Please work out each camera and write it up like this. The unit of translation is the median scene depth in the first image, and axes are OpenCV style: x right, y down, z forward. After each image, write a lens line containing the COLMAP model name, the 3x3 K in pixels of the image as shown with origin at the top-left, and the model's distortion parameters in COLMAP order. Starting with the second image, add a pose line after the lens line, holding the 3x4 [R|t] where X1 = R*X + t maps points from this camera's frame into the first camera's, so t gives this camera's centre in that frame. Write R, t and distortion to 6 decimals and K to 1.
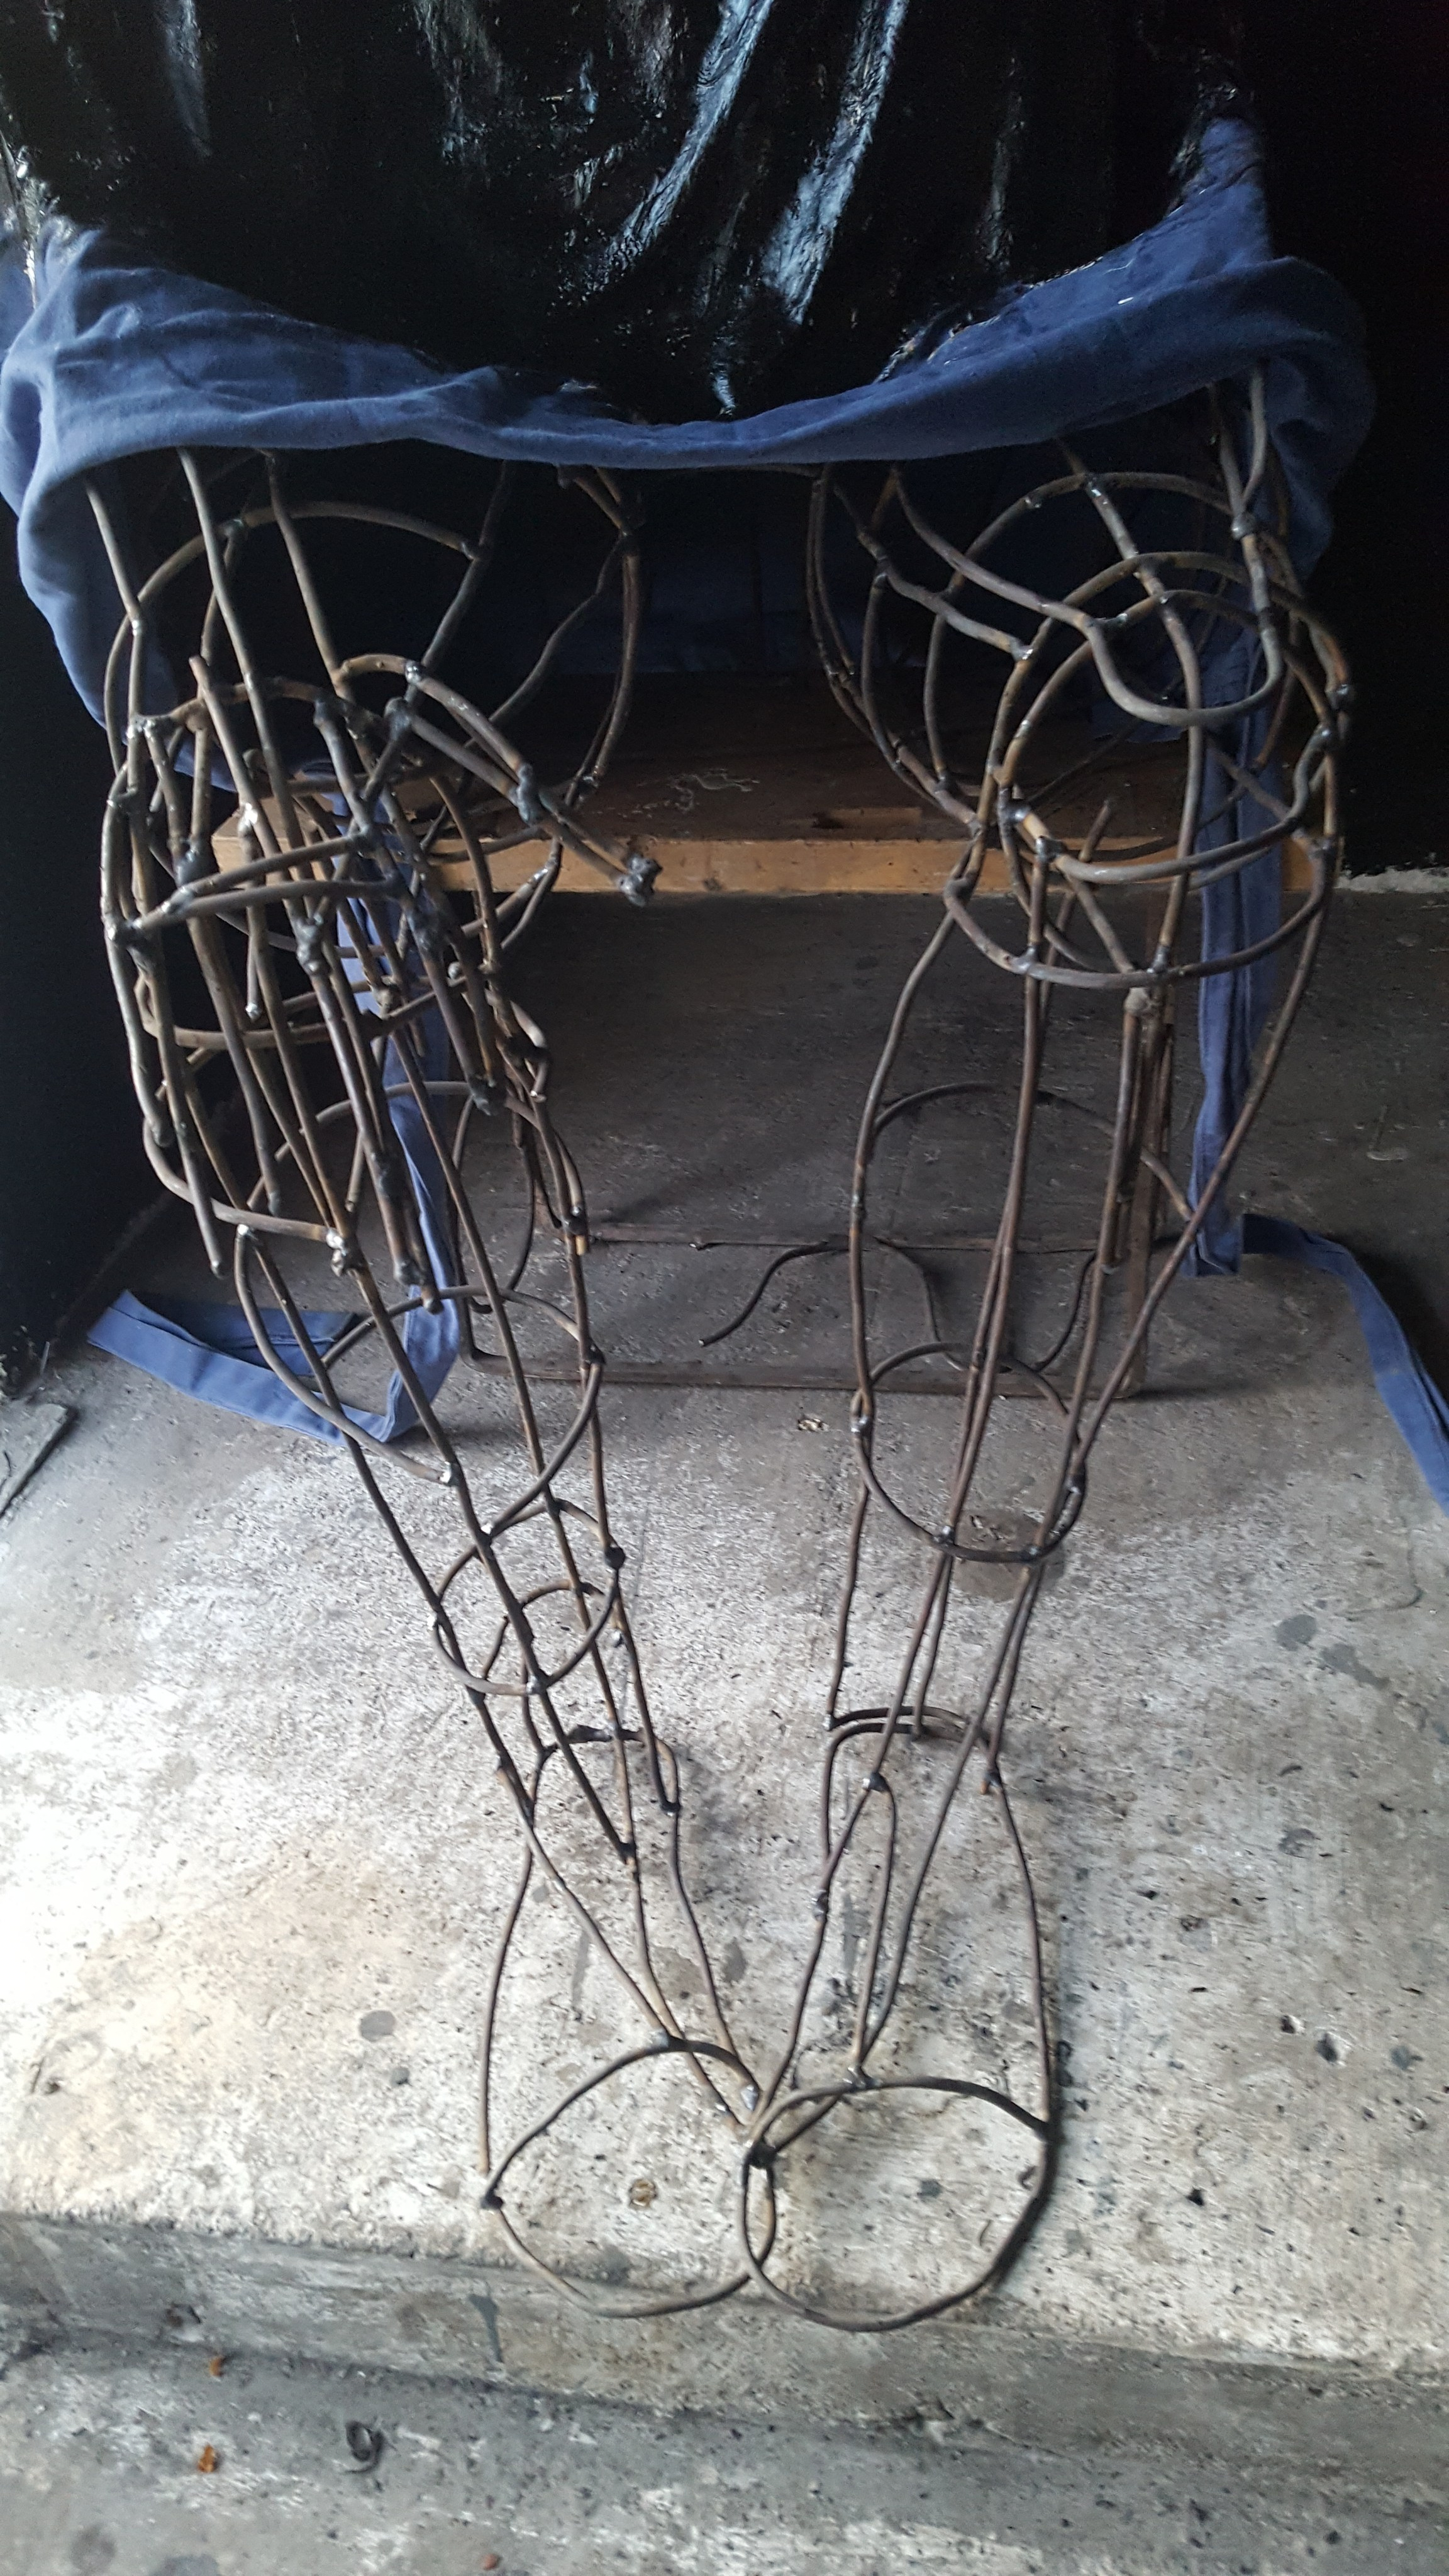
lens RADIAL K [[2160.3, 0, 721.7], [0, 2160.3, 1289.5], [0, 0, 1]] dist [0.170078, -0.392434]
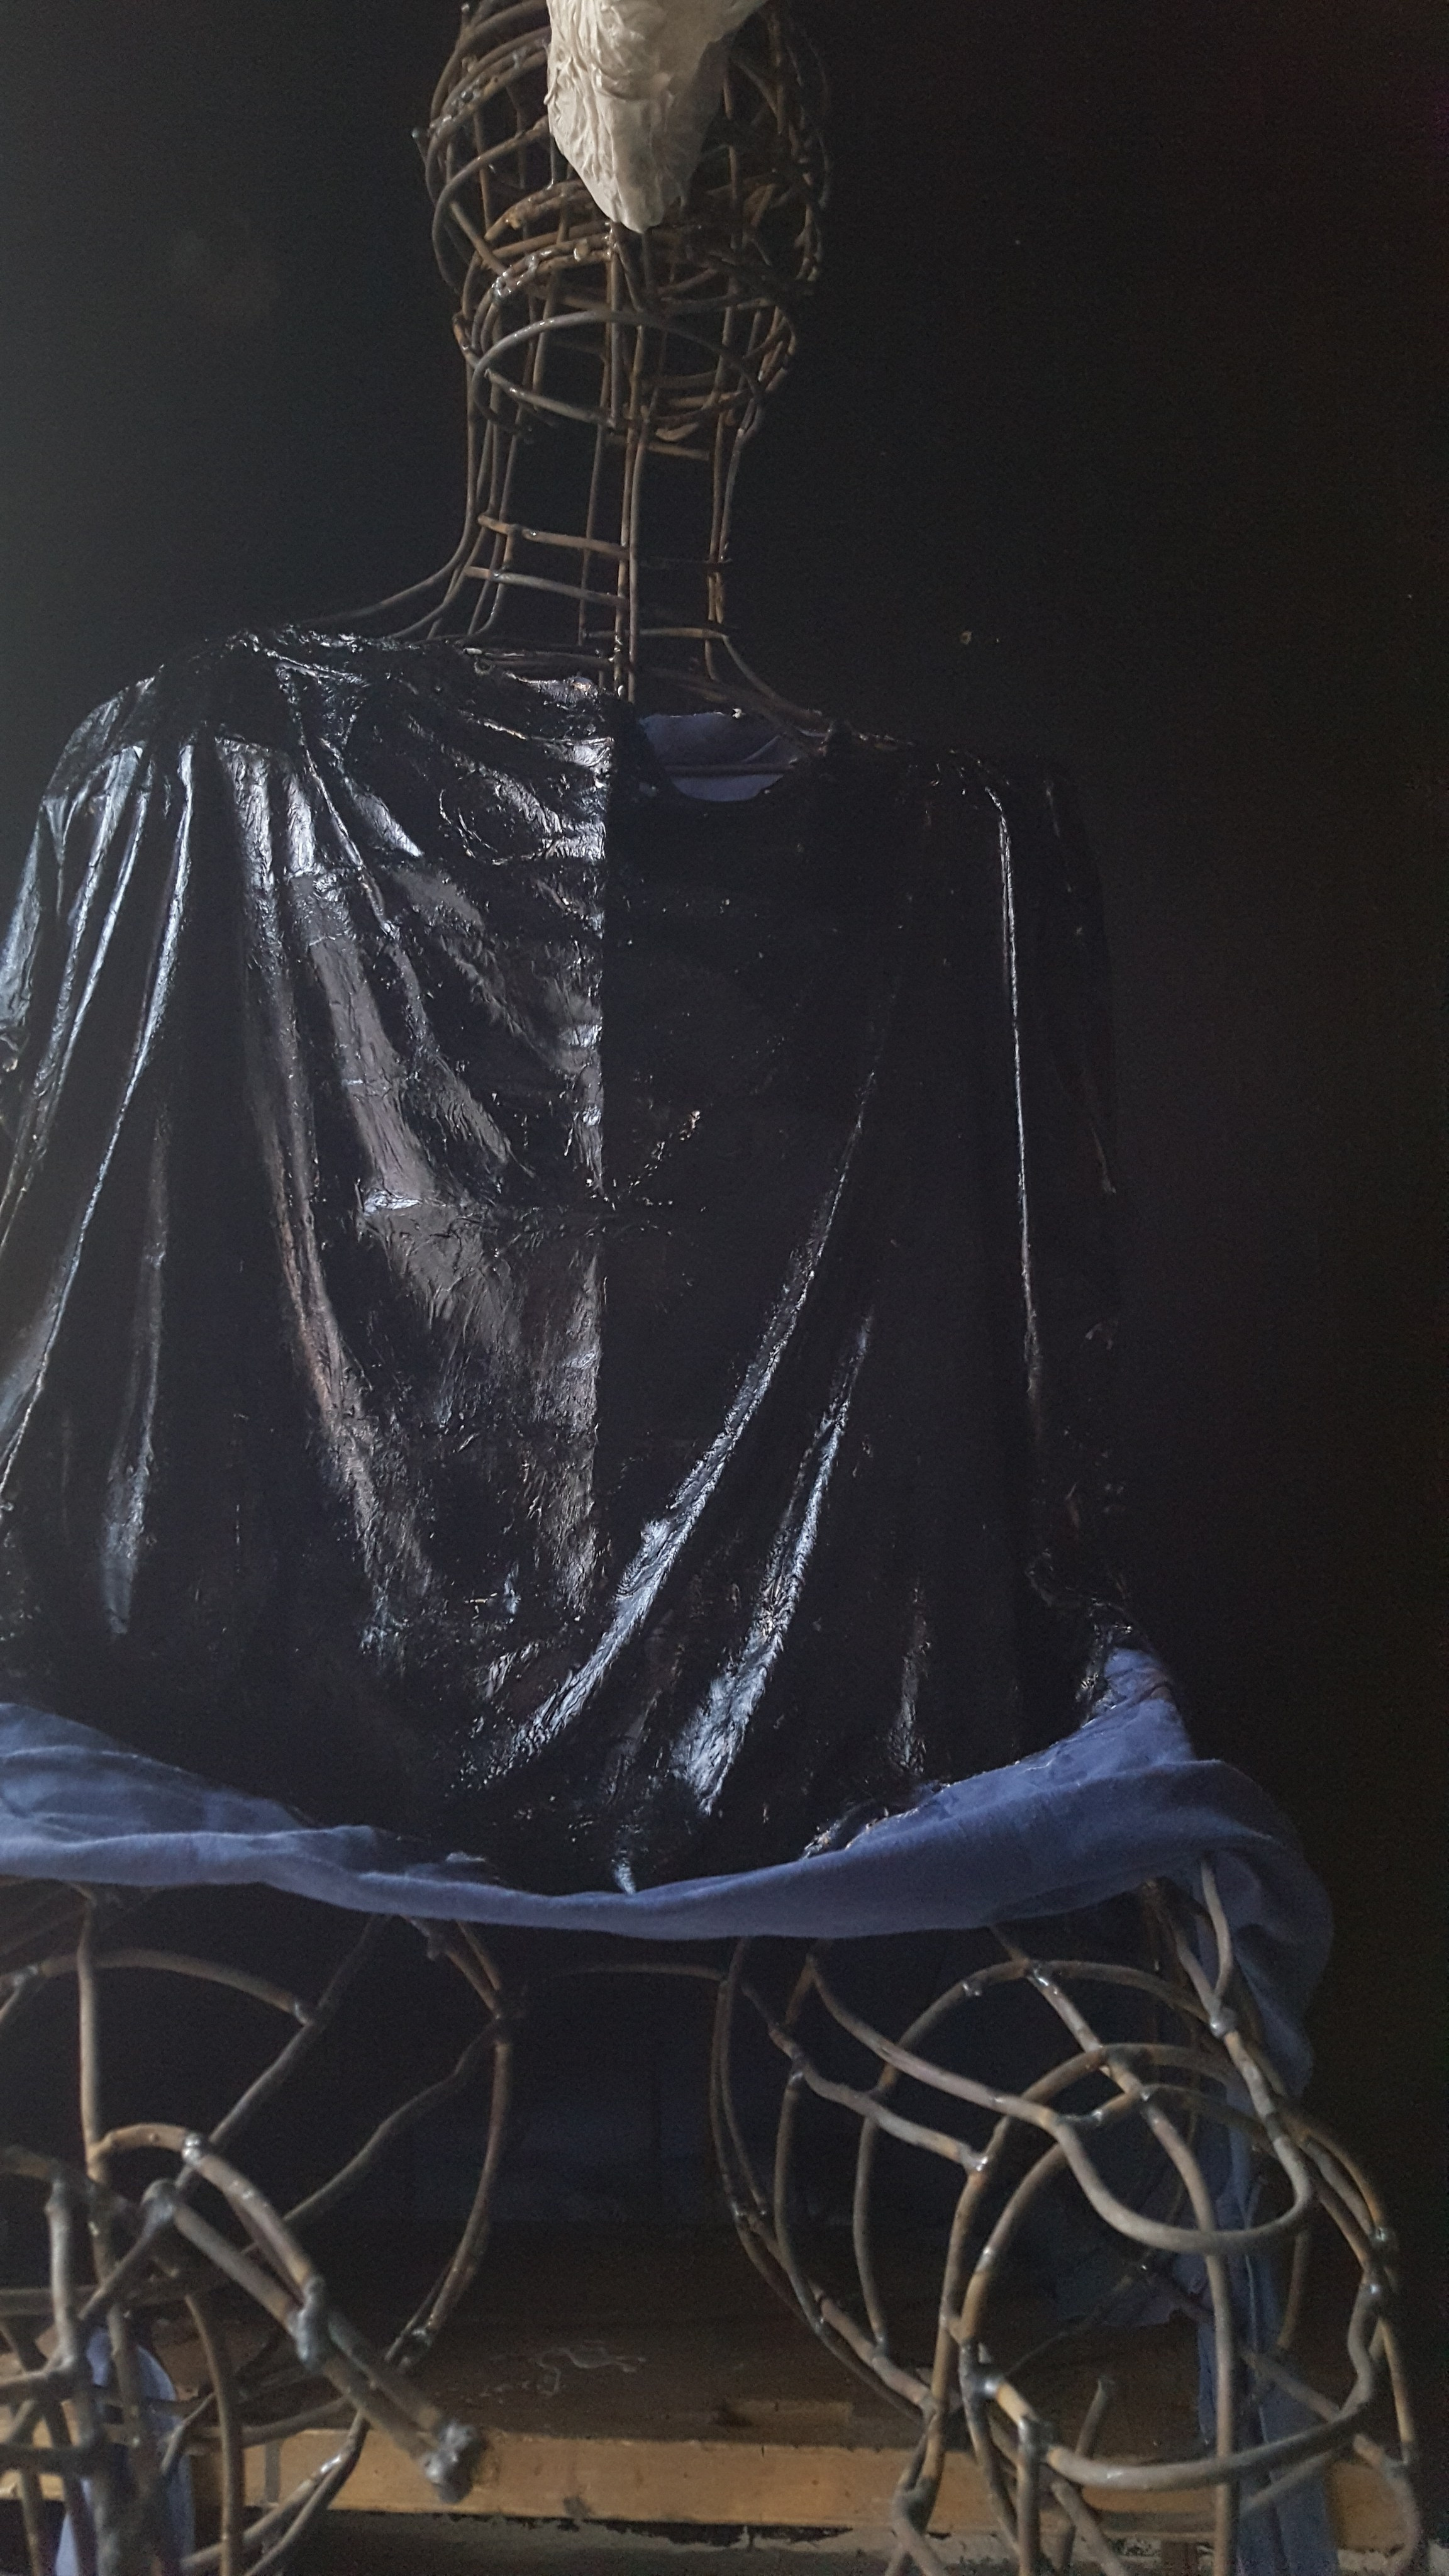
lens RADIAL K [[1870.6, 0, 724.5], [0, 1870.6, 1288.0], [0, 0, 1]] dist [0.145885, -0.223578]
pose [[0.998867, 0.044485, 0.016921, 0.018925], [-0.019237, 0.702537, -0.711387, -0.016704], [-0.043534, 0.710255, 0.702597, 0.271236]]
